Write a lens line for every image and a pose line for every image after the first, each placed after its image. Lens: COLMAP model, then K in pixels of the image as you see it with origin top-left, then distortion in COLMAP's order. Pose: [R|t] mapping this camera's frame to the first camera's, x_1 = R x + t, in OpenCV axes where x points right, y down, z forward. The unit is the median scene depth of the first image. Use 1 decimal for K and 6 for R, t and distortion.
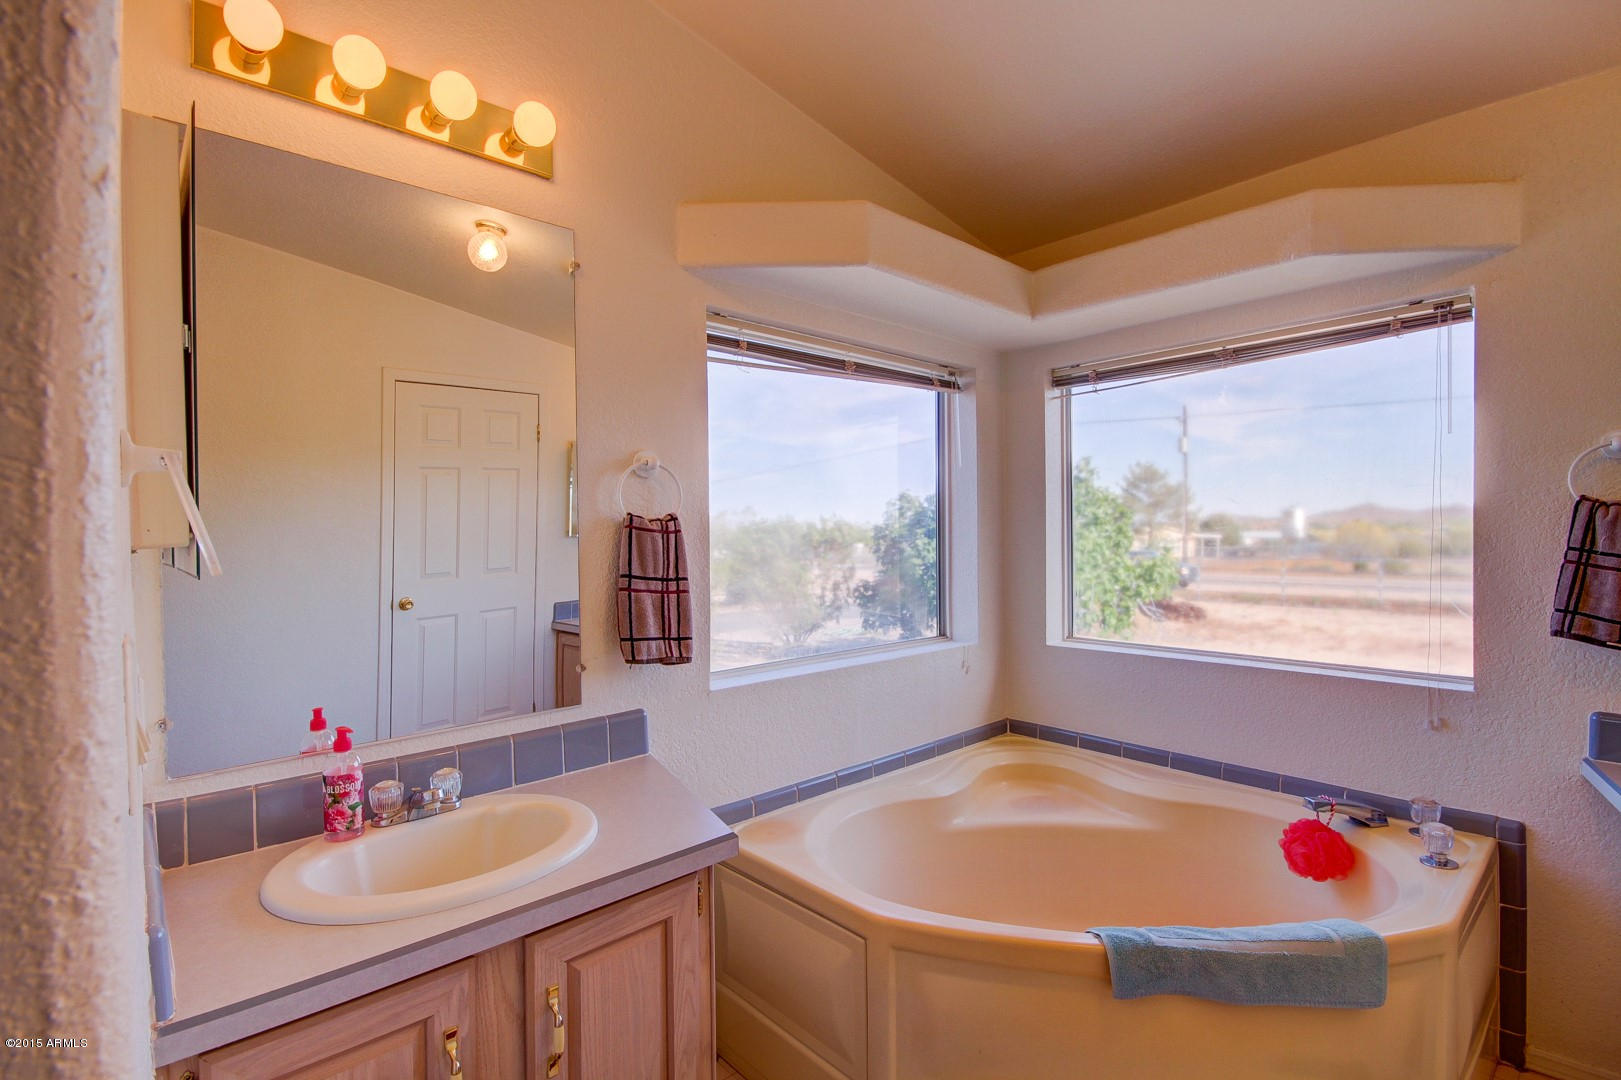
lens RADIAL K [[750.3, 0, 812.8], [0, 750.3, 536.5], [0, 0, 1]] dist [0.004763, -0.010687]
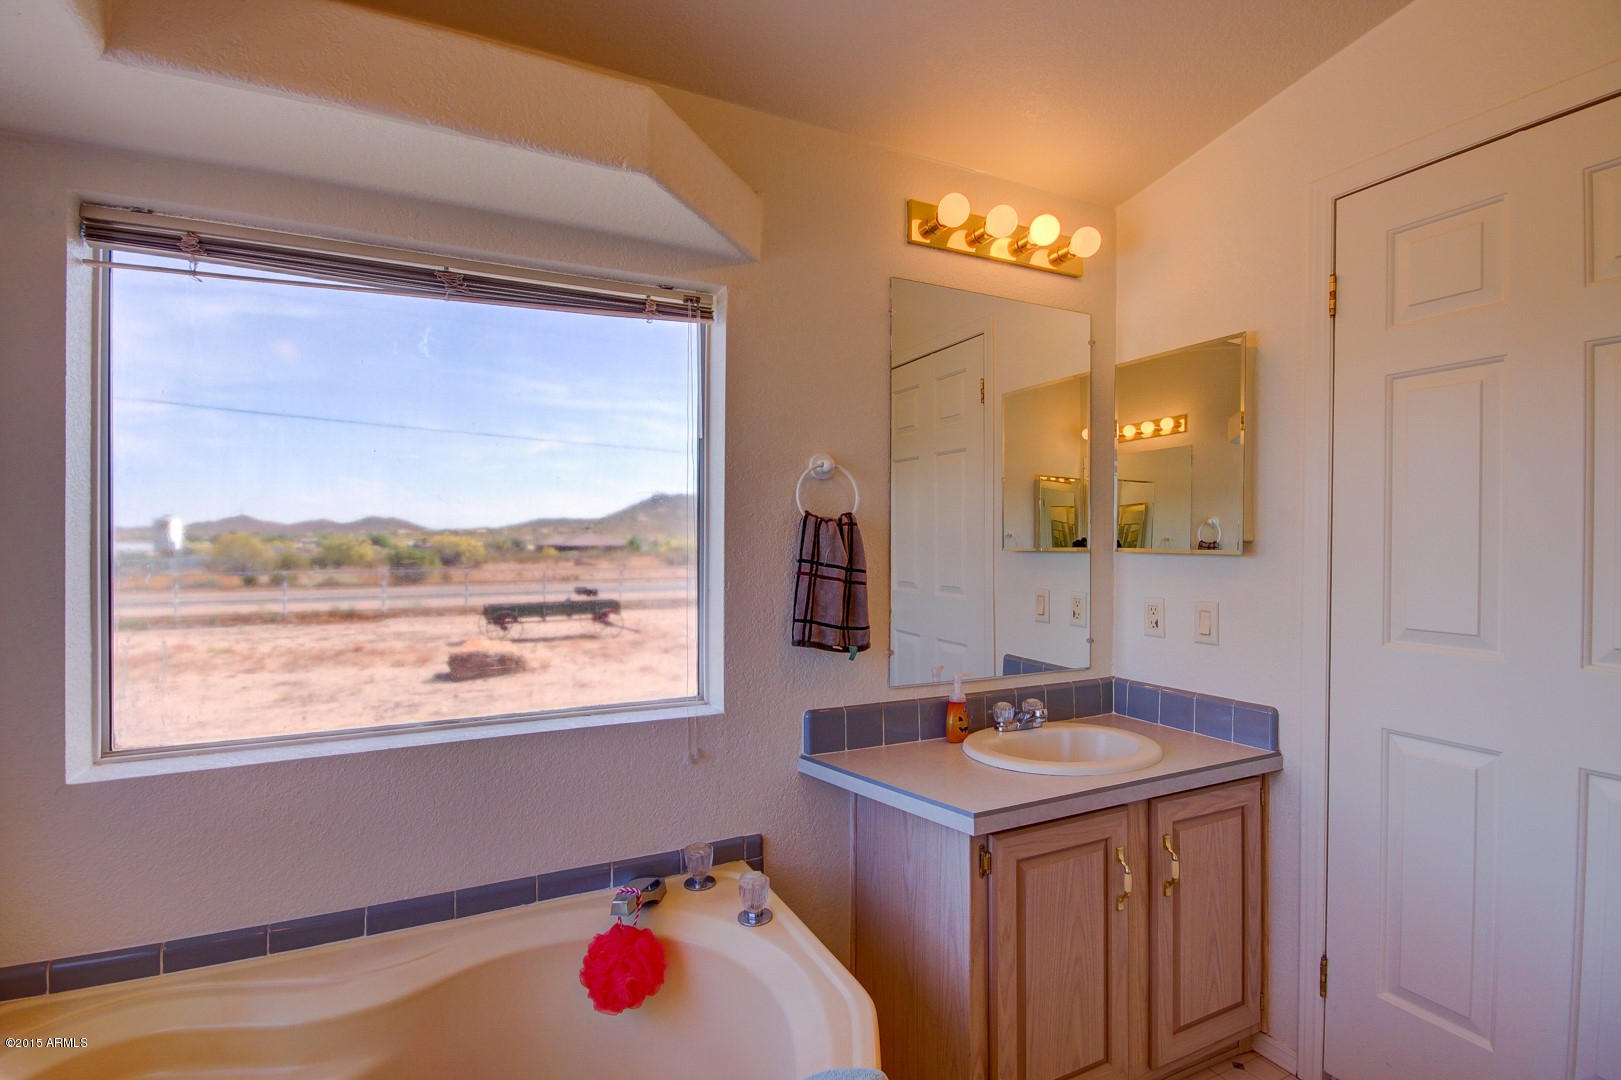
lens RADIAL K [[750.3, 0, 811.0], [0, 750.3, 543.9], [0, 0, 1]] dist [0.004763, -0.010687]
pose [[0.281492, 0.005142, 0.959550, -0.002757], [0.001410, 0.999982, -0.005773, -0.001771], [-0.959562, 0.002978, 0.281480, 0.583353]]
